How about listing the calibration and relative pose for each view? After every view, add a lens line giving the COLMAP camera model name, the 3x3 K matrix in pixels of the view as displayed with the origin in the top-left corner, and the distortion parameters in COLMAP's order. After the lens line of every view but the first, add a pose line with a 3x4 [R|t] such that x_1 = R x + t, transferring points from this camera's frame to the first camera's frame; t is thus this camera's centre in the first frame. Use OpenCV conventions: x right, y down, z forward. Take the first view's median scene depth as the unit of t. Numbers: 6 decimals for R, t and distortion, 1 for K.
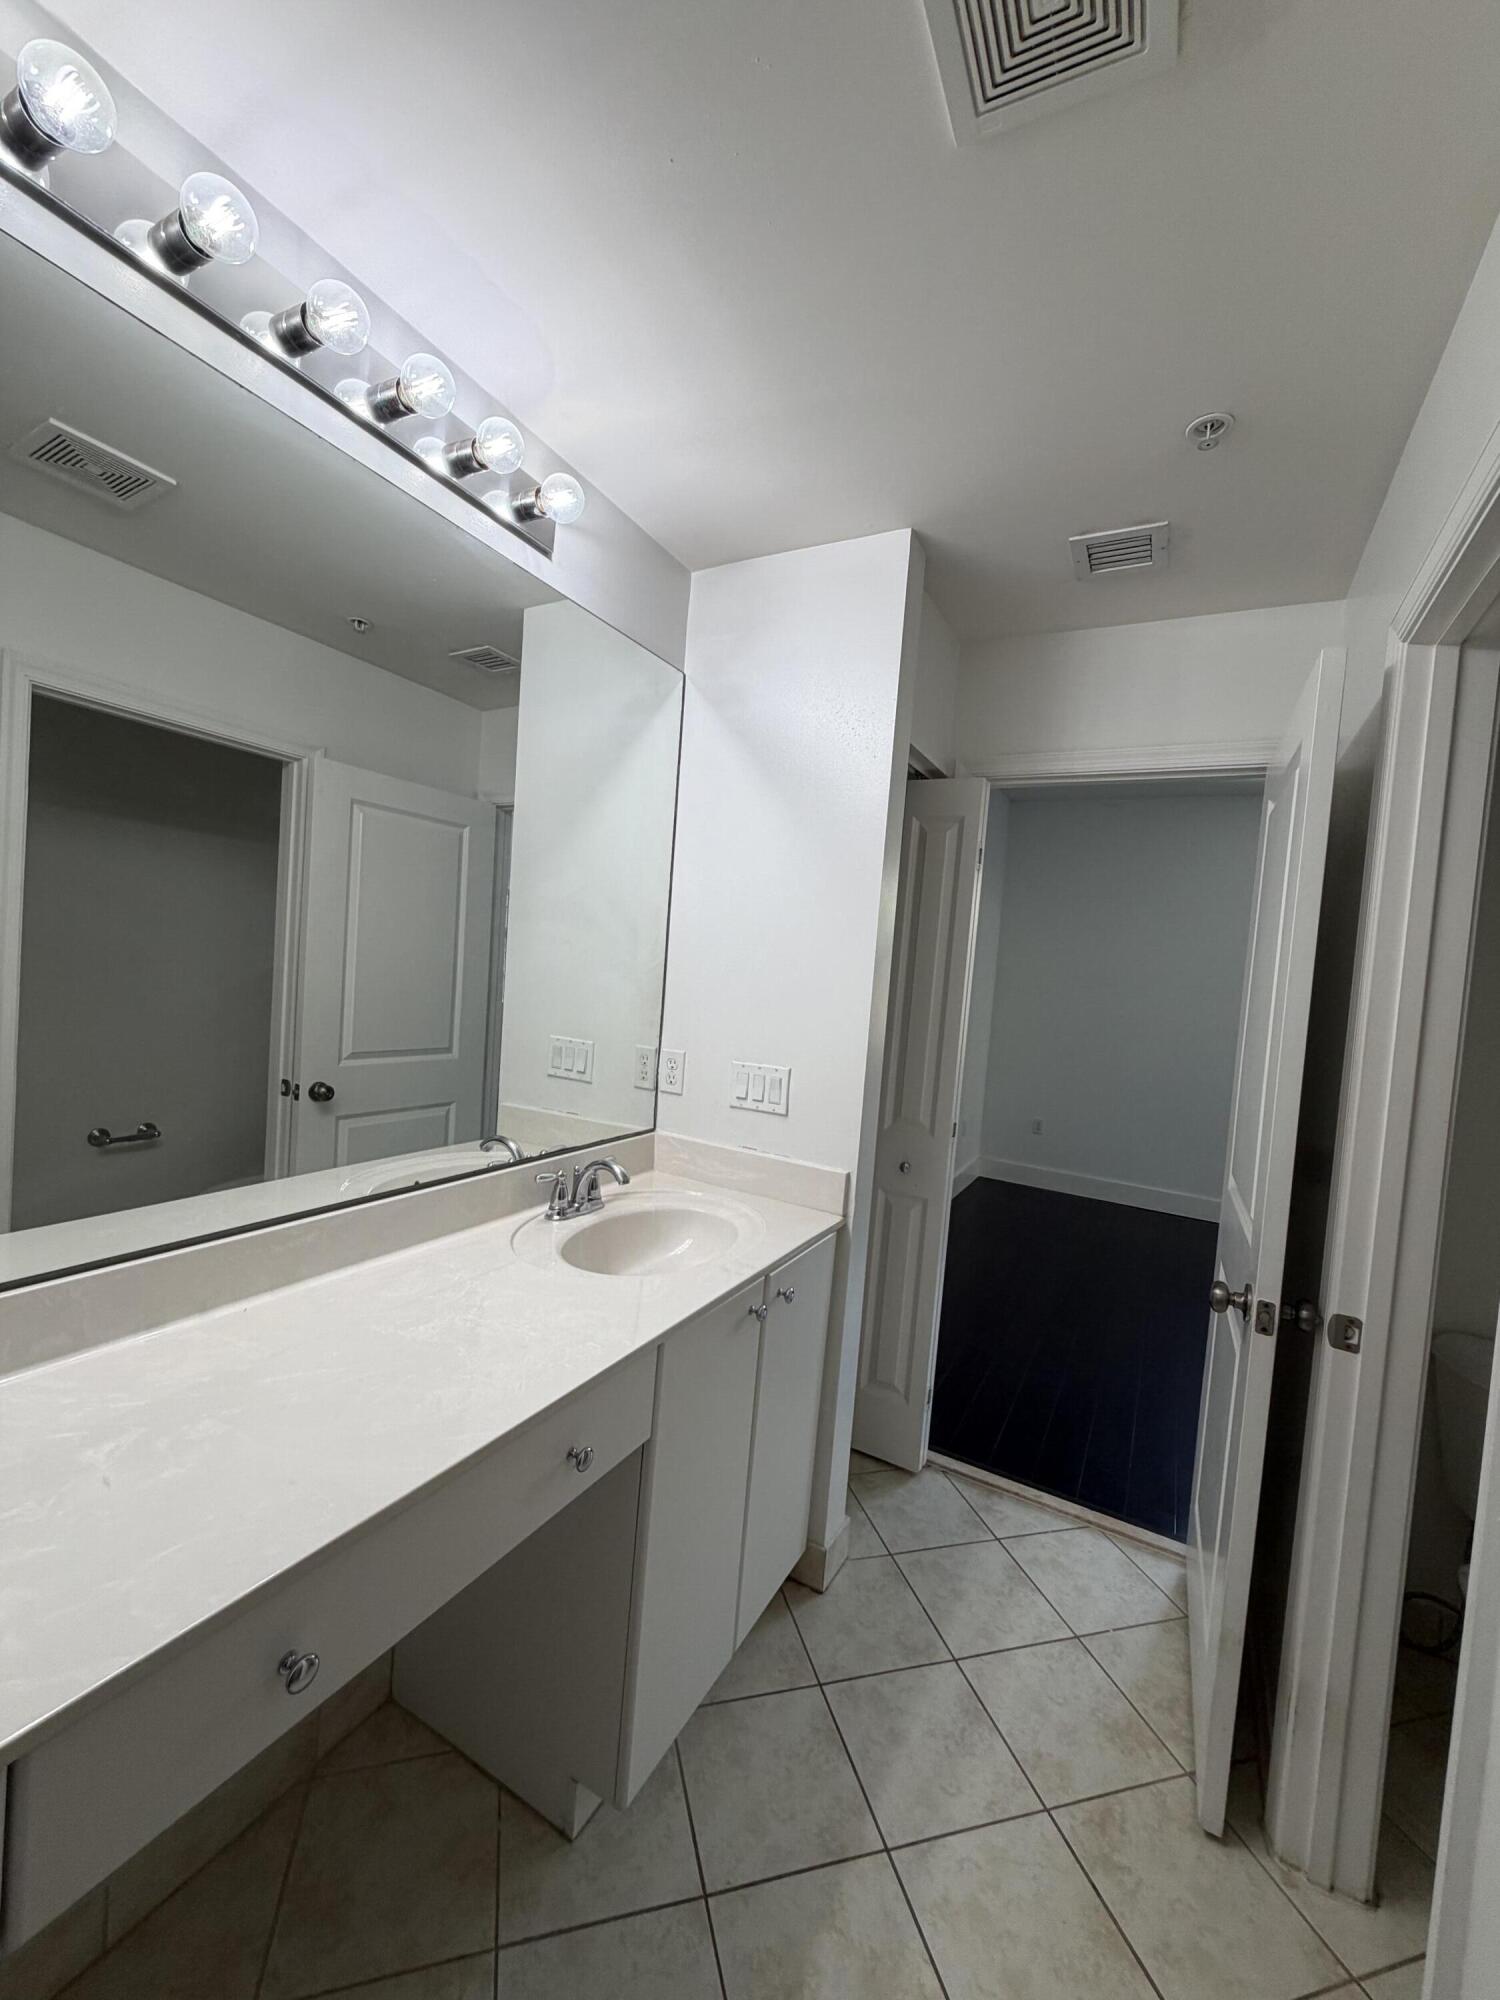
lens RADIAL K [[802.4, 0, 745.6], [0, 802.4, 993.8], [0, 0, 1]] dist [0.000844, 0.000124]
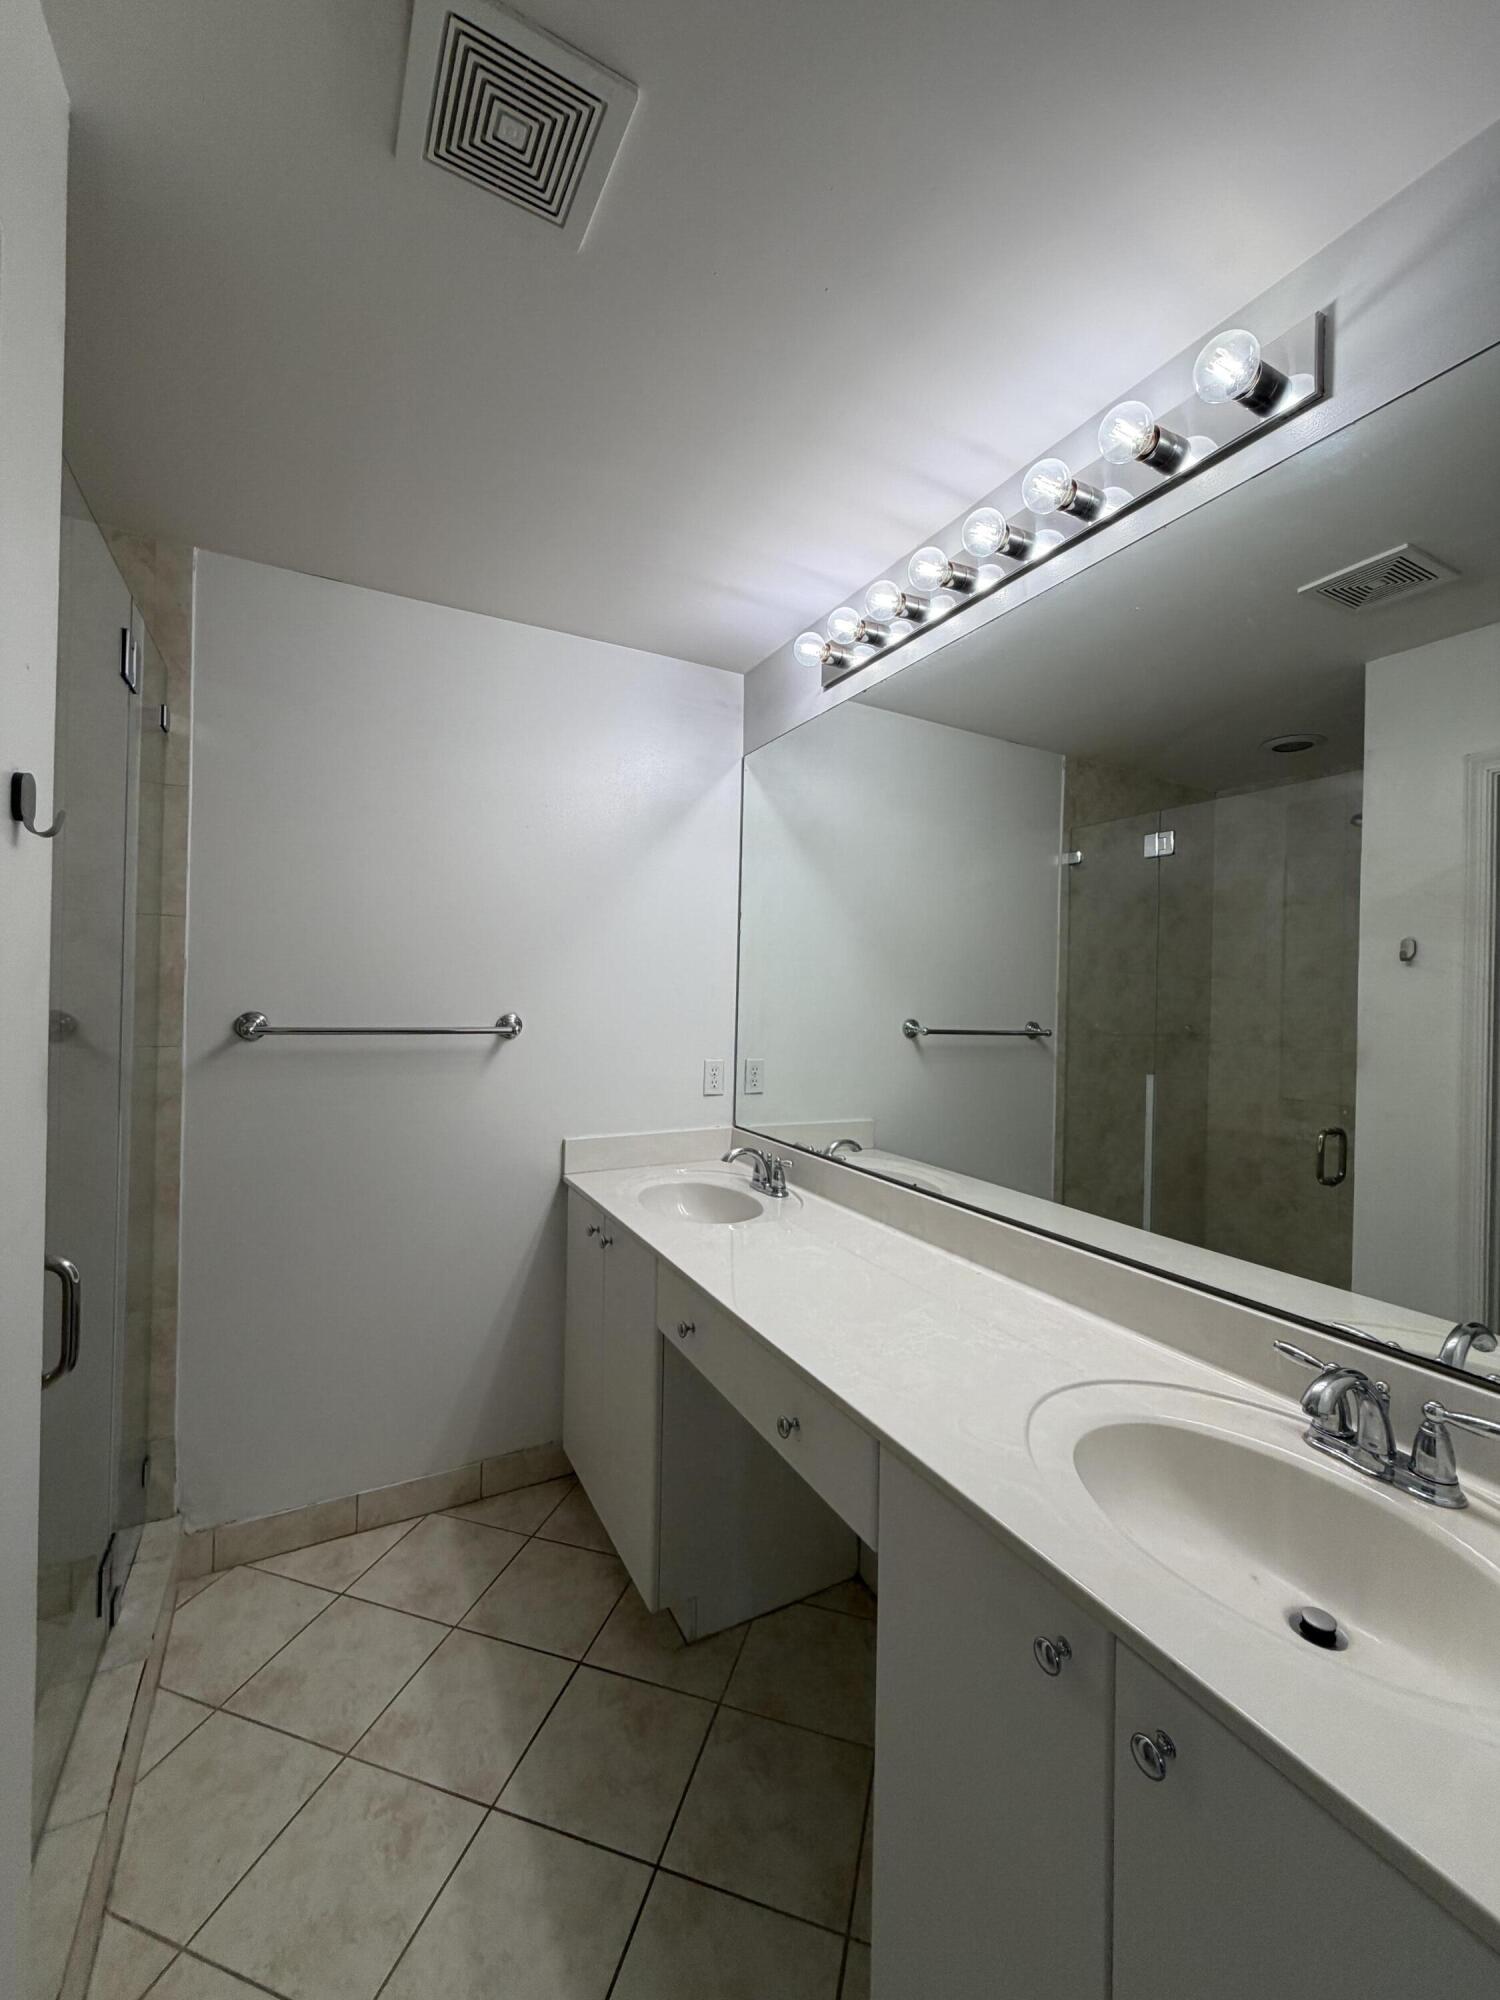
lens RADIAL K [[802.4, 0, 745.6], [0, 802.4, 993.8], [0, 0, 1]] dist [0.000844, 0.000124]
pose [[-0.543226, -0.084800, -0.835293, 0.759586], [-0.089933, 0.995039, -0.042530, 0.018978], [0.834756, 0.052017, -0.548157, 1.397137]]
